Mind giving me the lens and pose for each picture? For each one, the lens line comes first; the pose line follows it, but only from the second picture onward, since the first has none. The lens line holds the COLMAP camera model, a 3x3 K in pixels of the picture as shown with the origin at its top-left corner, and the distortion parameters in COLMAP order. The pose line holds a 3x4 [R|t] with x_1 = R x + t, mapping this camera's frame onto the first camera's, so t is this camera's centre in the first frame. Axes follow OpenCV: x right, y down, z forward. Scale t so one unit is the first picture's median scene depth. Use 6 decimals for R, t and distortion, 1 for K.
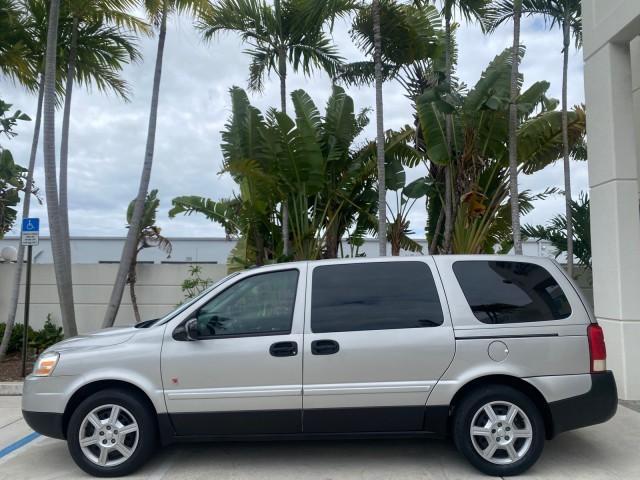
lens RADIAL K [[489.8, 0, 319.4], [0, 489.8, 238.8], [0, 0, 1]] dist [0.029375, -0.031906]
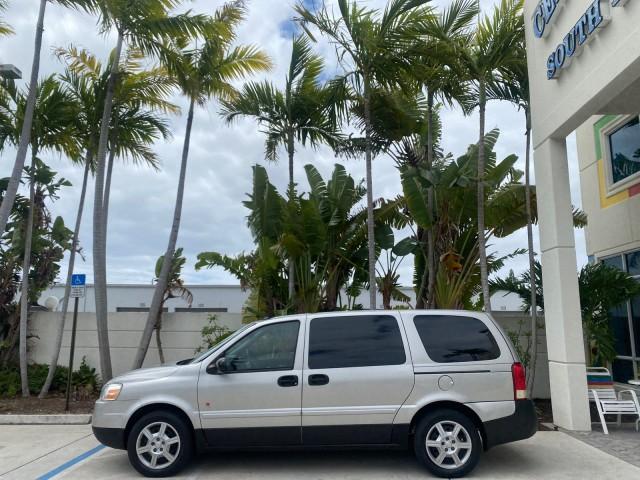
lens RADIAL K [[489.8, 0, 321.7], [0, 489.8, 236.7], [0, 0, 1]] dist [0.029375, -0.031906]
pose [[0.999925, 0.001208, -0.012200, 0.035026], [-0.002345, 0.995609, -0.093584, -0.043441], [0.012034, 0.093605, 0.995537, -0.372867]]
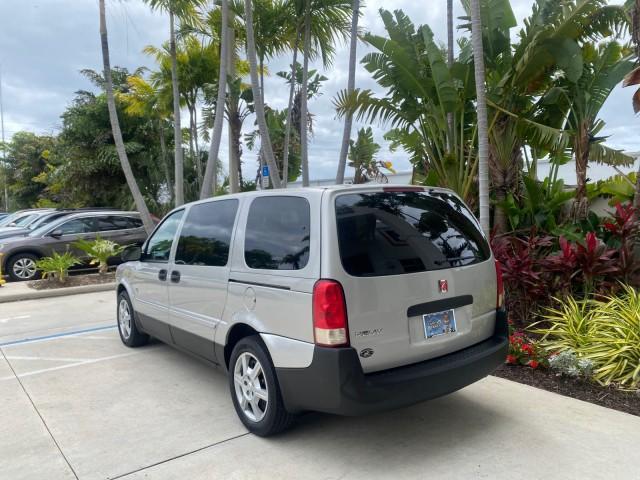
lens RADIAL K [[489.8, 0, 323.8], [0, 489.8, 234.7], [0, 0, 1]] dist [0.029375, -0.031906]
pose [[0.626719, 0.029063, -0.778703, 1.074168], [0.083443, 0.991055, 0.104146, 0.031791], [0.774765, -0.130248, 0.618689, 0.544735]]
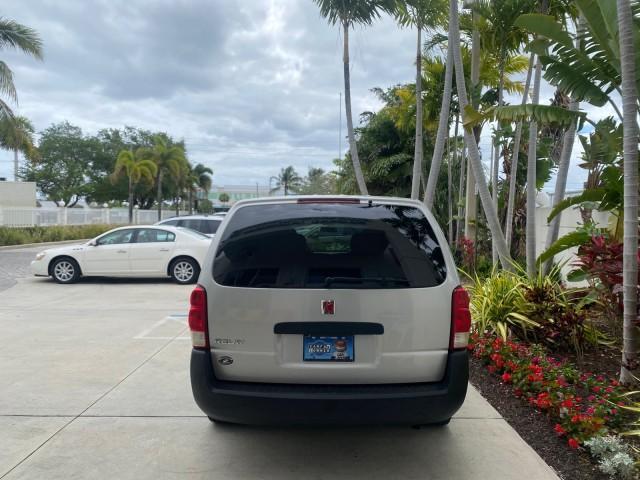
lens RADIAL K [[489.8, 0, 317.2], [0, 489.8, 235.7], [0, 0, 1]] dist [0.029375, -0.031906]
pose [[0.002586, 0.033771, -0.999426, 1.289954], [0.084046, 0.995886, 0.033869, 0.081284], [0.996459, -0.084085, -0.000263, 1.156790]]
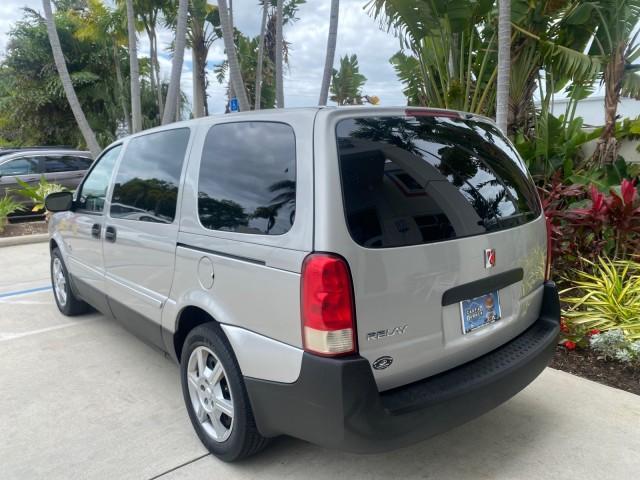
lens RADIAL K [[489.8, 0, 320.0], [0, 489.8, 238.3], [0, 0, 1]] dist [0.029375, -0.031906]
pose [[0.661110, 0.124634, -0.739865, 0.857018], [0.068862, 0.971865, 0.225248, 0.056769], [0.747122, -0.199862, 0.633927, 0.692805]]
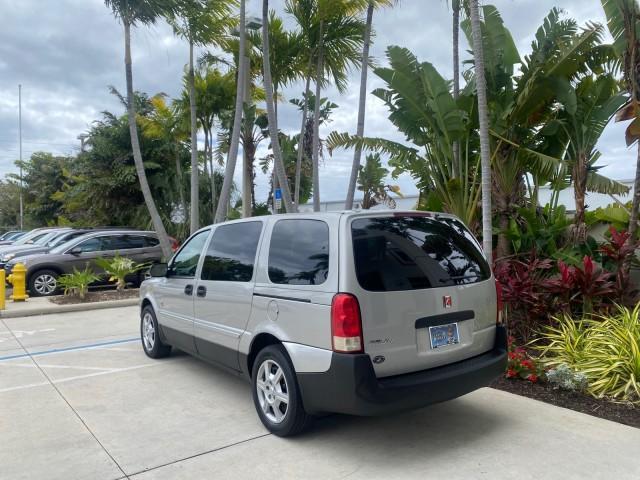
lens RADIAL K [[489.8, 0, 323.1], [0, 489.8, 234.7], [0, 0, 1]] dist [0.029375, -0.031906]
pose [[0.615552, 0.003231, -0.788089, 1.138683], [0.071853, 0.995597, 0.060204, 0.023565], [0.784814, -0.093685, 0.612610, 0.467984]]
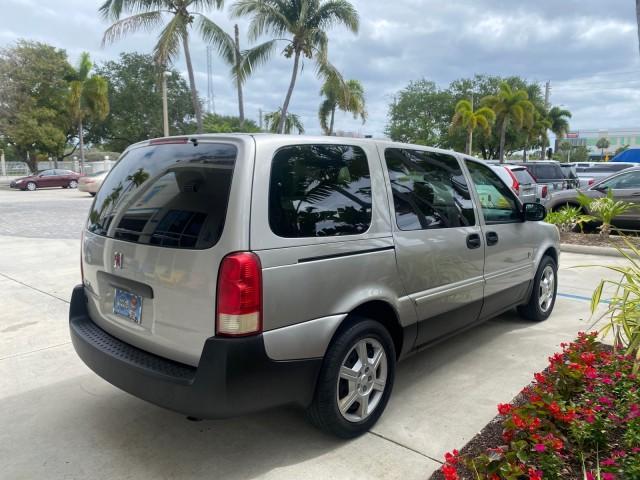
lens RADIAL K [[489.8, 0, 321.6], [0, 489.8, 242.7], [0, 0, 1]] dist [0.029375, -0.031906]
pose [[-0.663067, 0.112570, -0.740048, 0.907457], [0.070229, 0.993622, 0.088219, 0.140939], [0.745259, 0.006522, -0.666743, 1.825476]]
